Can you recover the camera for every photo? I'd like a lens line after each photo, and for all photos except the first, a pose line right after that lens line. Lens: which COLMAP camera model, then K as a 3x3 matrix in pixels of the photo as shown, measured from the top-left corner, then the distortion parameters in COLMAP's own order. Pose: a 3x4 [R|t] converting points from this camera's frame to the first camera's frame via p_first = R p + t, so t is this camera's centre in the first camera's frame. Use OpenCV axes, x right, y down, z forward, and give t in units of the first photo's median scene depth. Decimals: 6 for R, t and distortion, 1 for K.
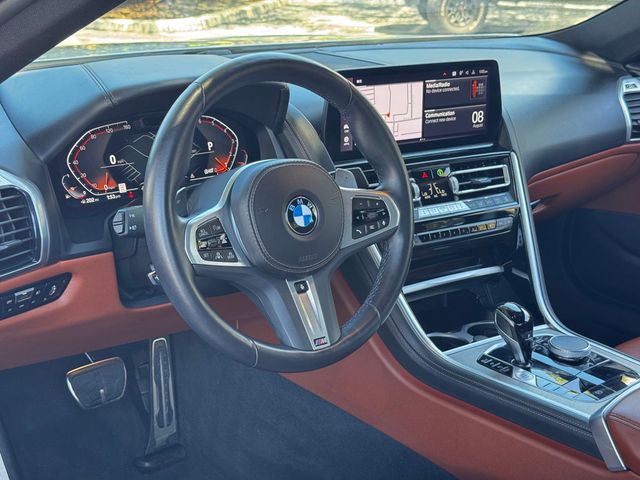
lens RADIAL K [[886.4, 0, 320.0], [0, 886.4, 240.0], [0, 0, 1]] dist [0.201488, -0.524176]
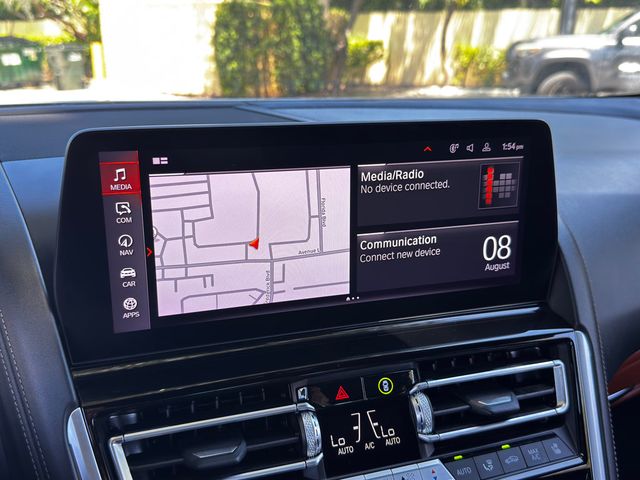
lens RADIAL K [[633.2, 0, 318.5], [0, 633.2, 225.7], [0, 0, 1]] dist [0.142128, -0.361767]
pose [[0.976942, 0.056816, -0.205805, 0.158478], [-0.065819, 0.997139, -0.037160, -0.134157], [0.203105, 0.049849, 0.977887, 0.690949]]
